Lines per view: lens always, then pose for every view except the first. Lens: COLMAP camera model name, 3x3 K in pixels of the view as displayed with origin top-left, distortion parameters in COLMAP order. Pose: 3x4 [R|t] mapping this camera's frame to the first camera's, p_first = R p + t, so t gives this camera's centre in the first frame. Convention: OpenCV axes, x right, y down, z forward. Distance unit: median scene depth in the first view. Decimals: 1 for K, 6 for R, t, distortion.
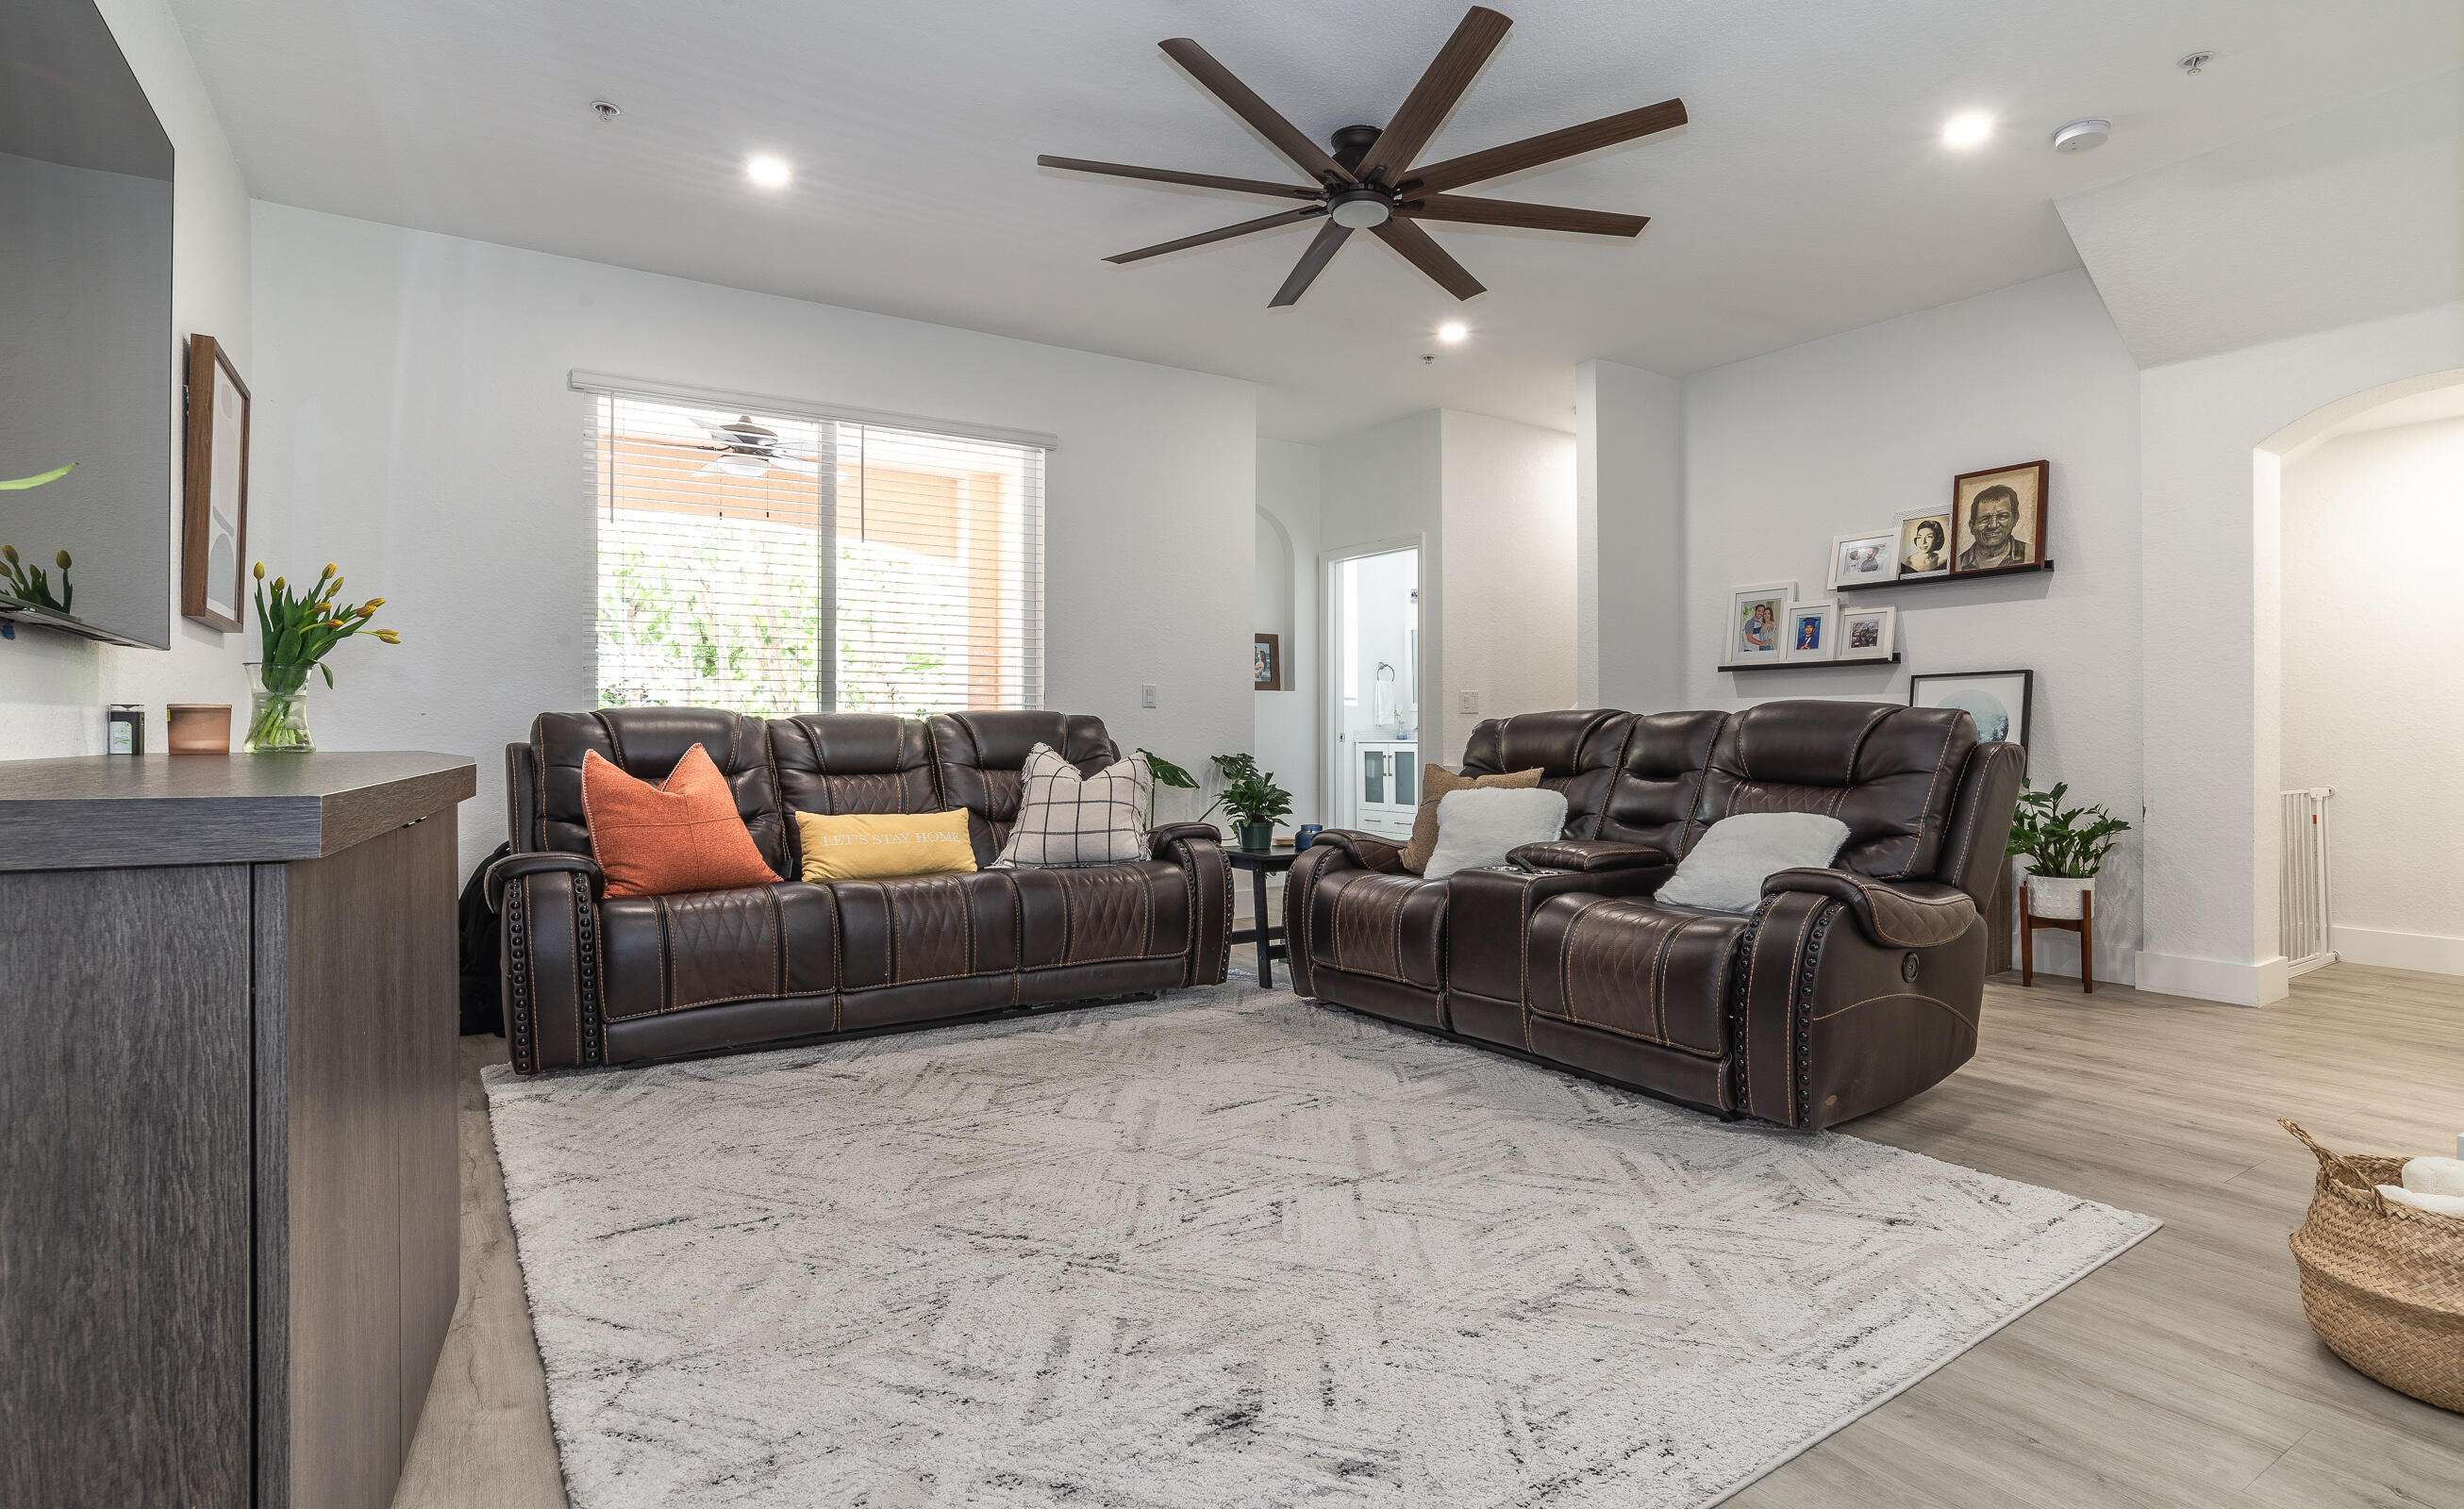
lens RADIAL K [[1229.2, 0, 1271.7], [0, 1229.2, 736.4], [0, 0, 1]] dist [-0.038803, 0.023052]
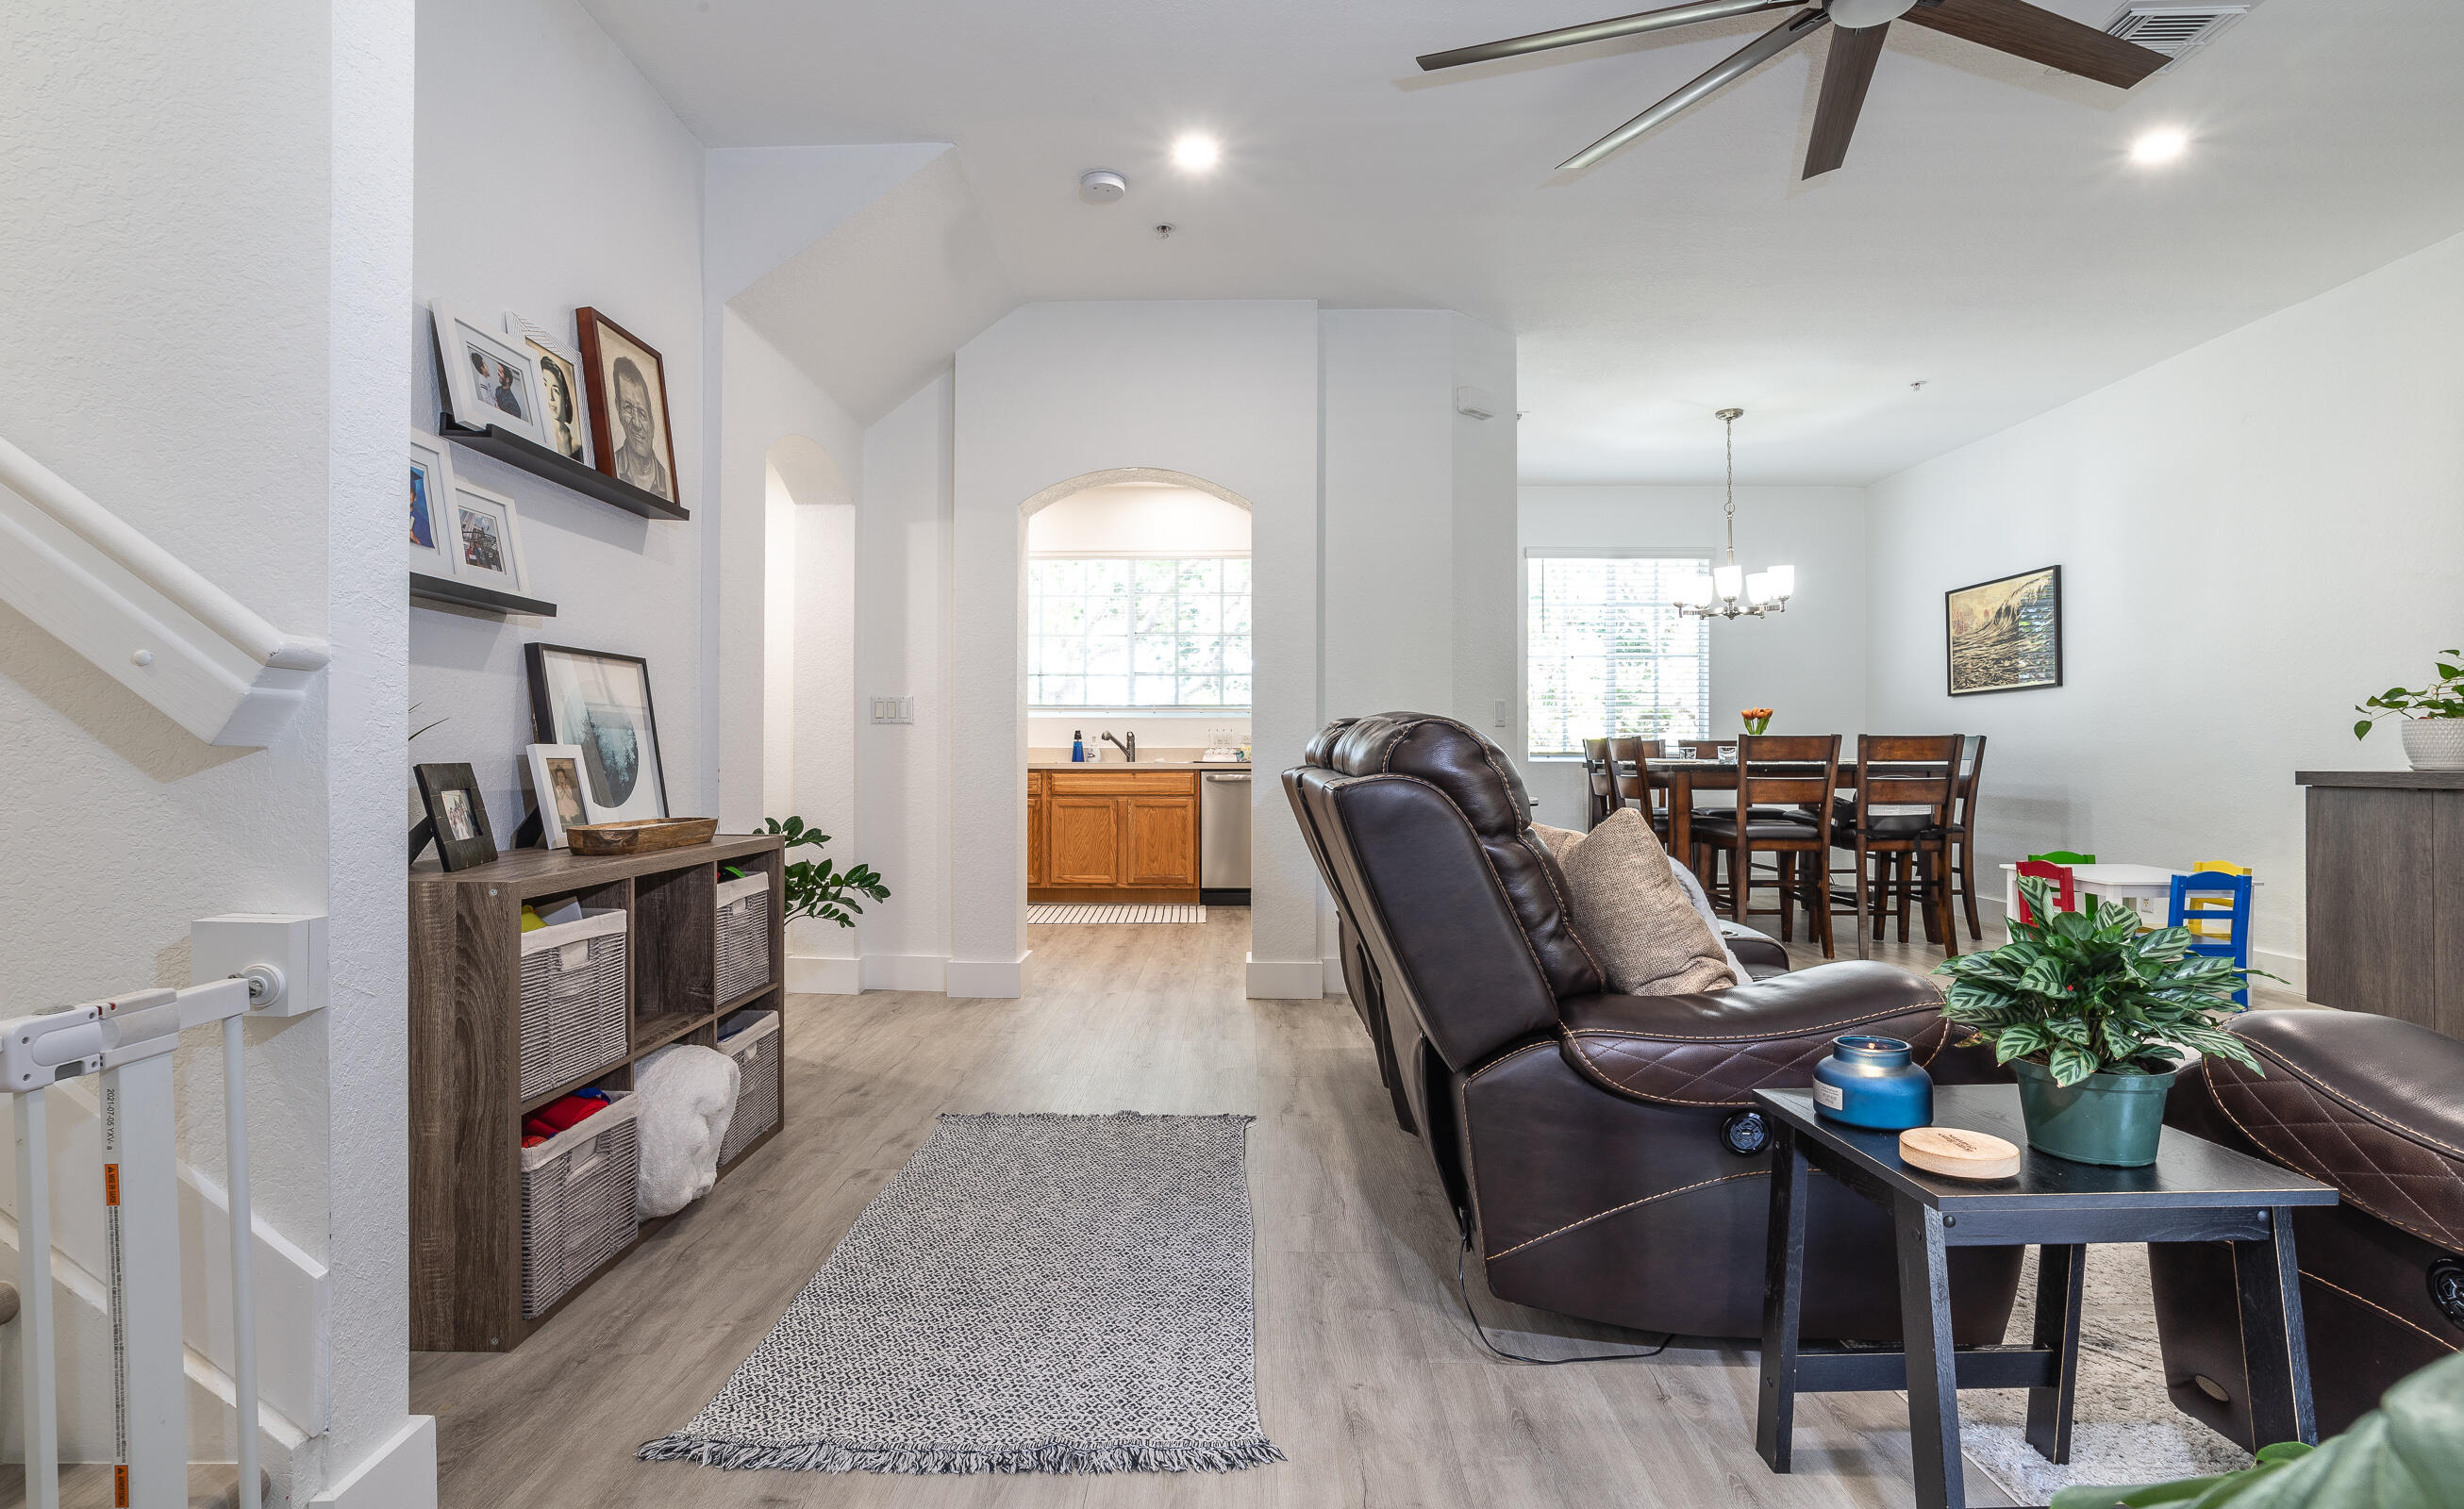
lens RADIAL K [[1229.2, 0, 1213.1], [0, 1229.2, 756.8], [0, 0, 1]] dist [-0.038803, 0.023052]
pose [[-0.820406, 0.002811, 0.571775, -0.012924], [0.001080, 0.999994, -0.003367, 0.001633], [-0.571781, -0.002145, -0.820404, 1.831806]]
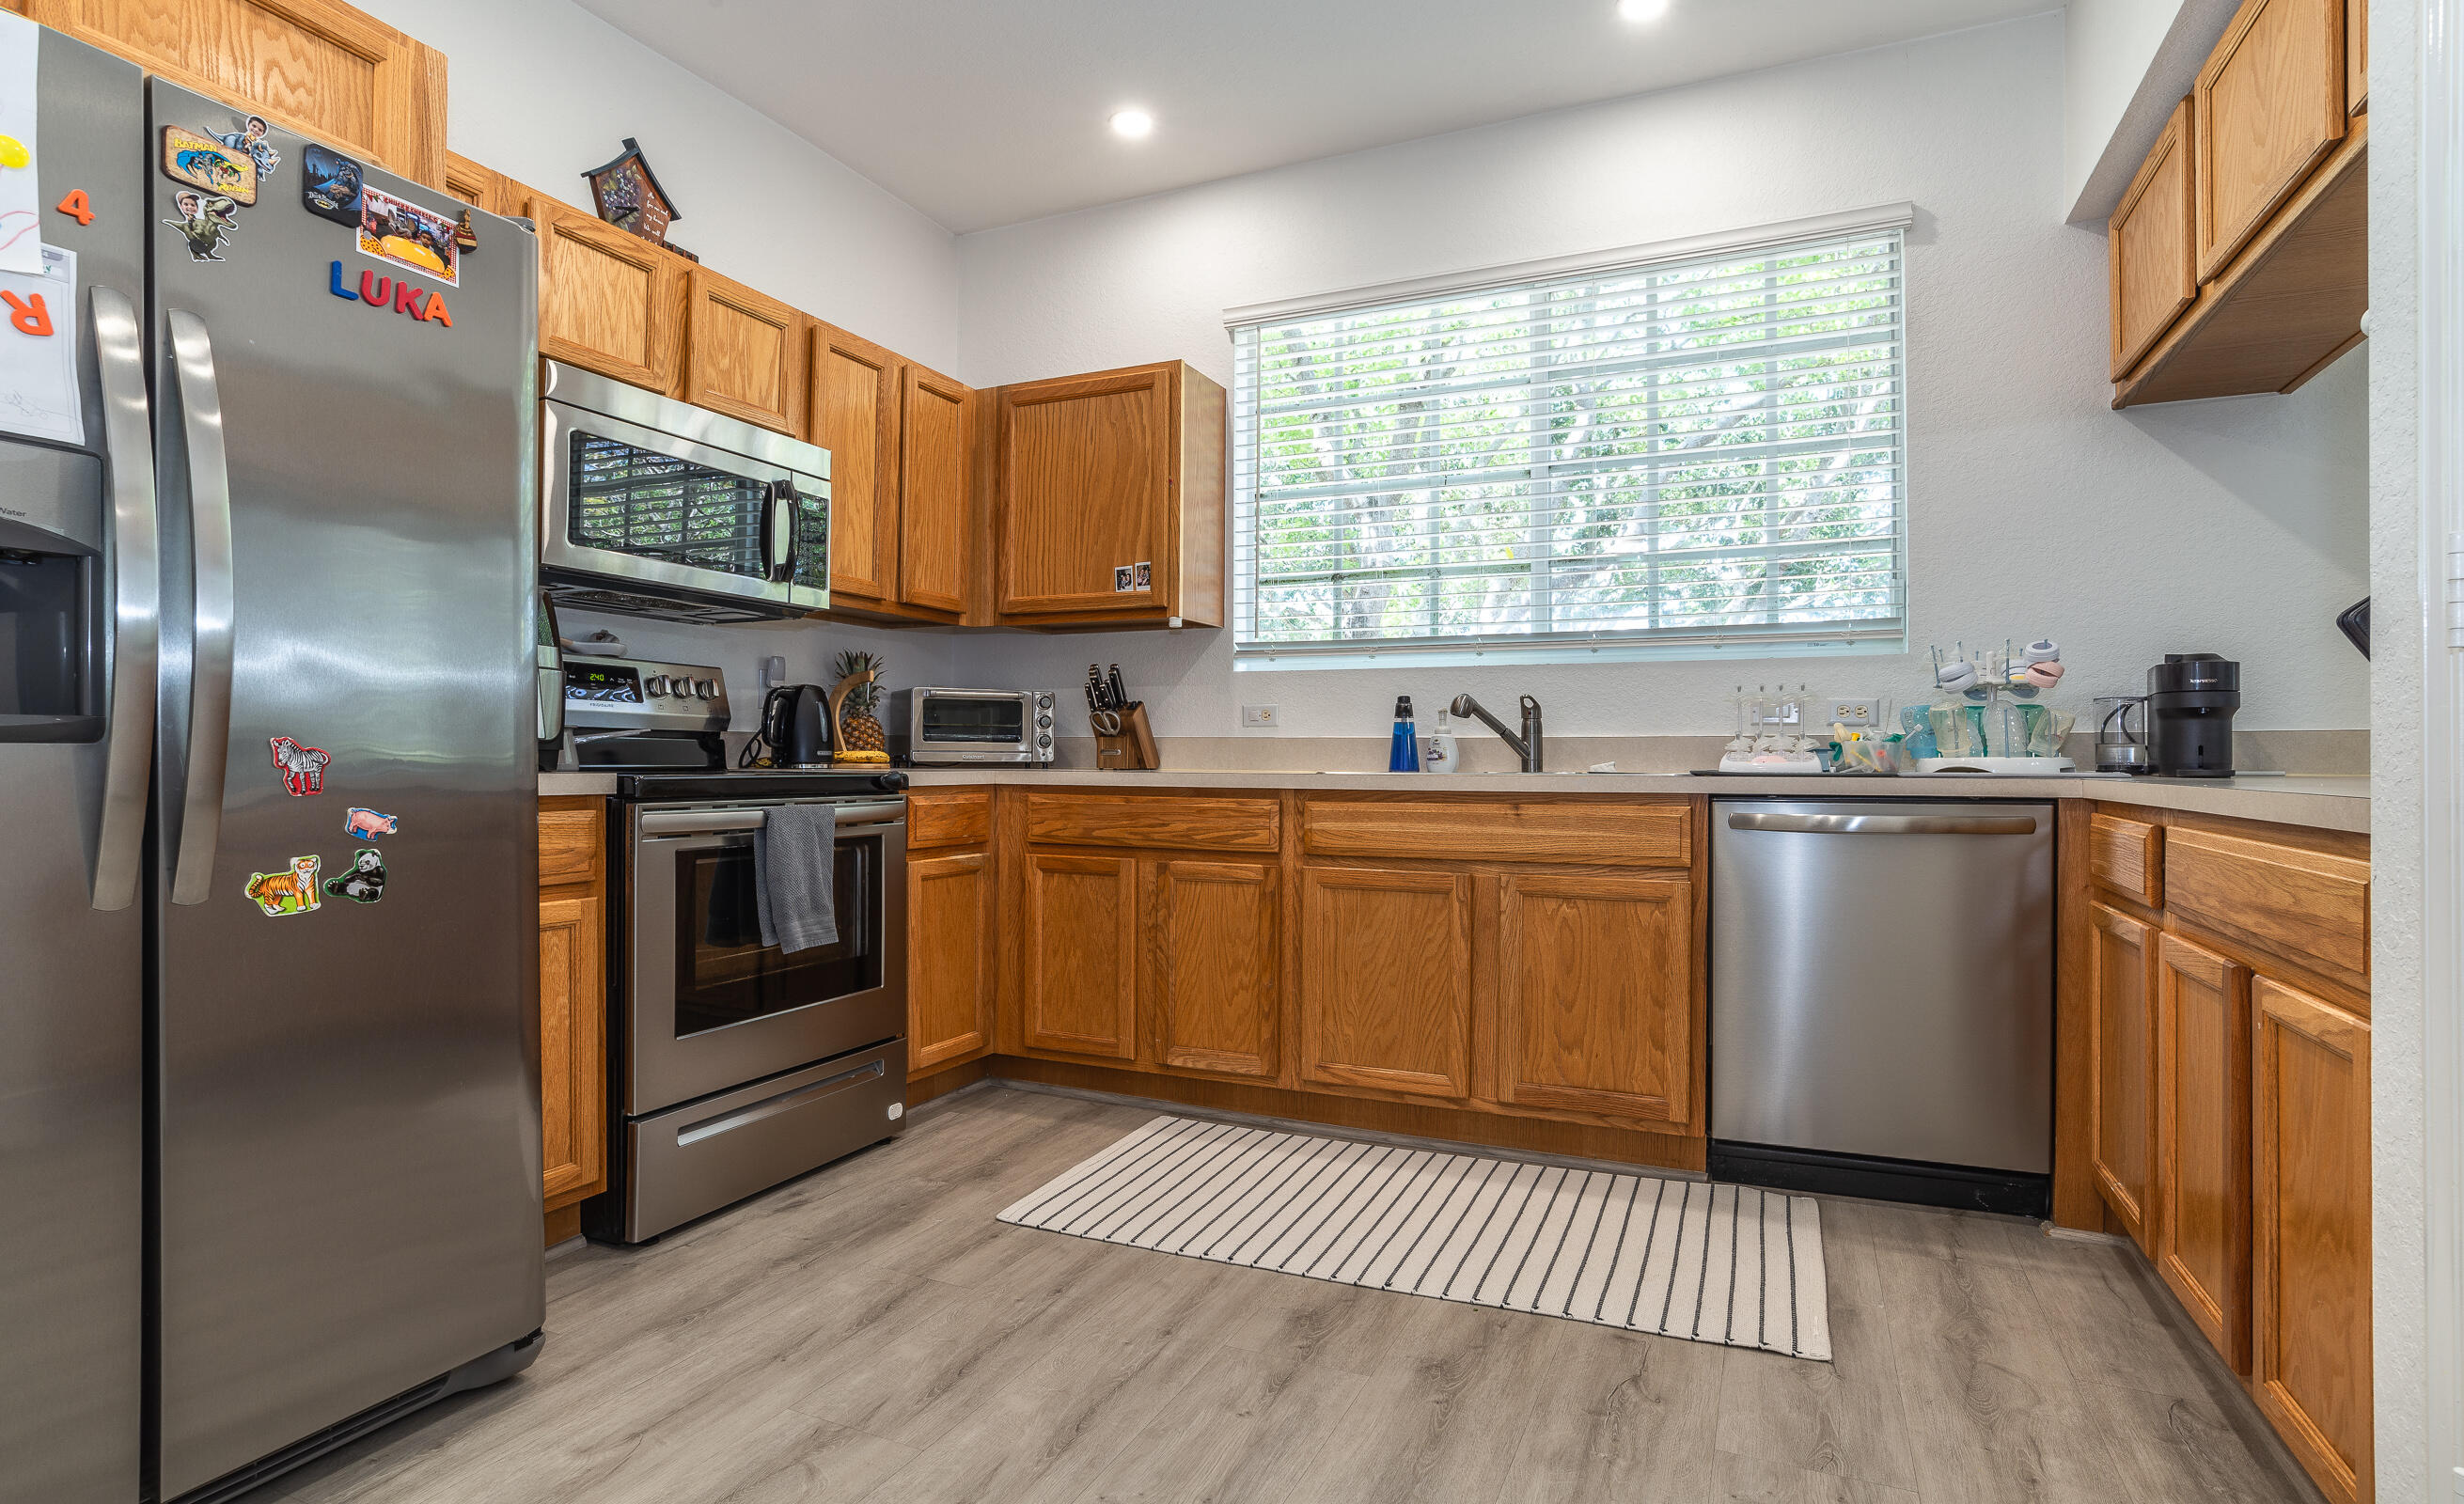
lens RADIAL K [[1229.3, 0, 1239.9], [0, 1229.3, 756.6], [0, 0, 1]] dist [-0.038803, 0.023052]
pose [[-0.534989, 0.005037, 0.844844, 0.757645], [-0.003266, 0.999962, -0.008030, -0.000029], [-0.844853, -0.007055, -0.534952, 0.723804]]
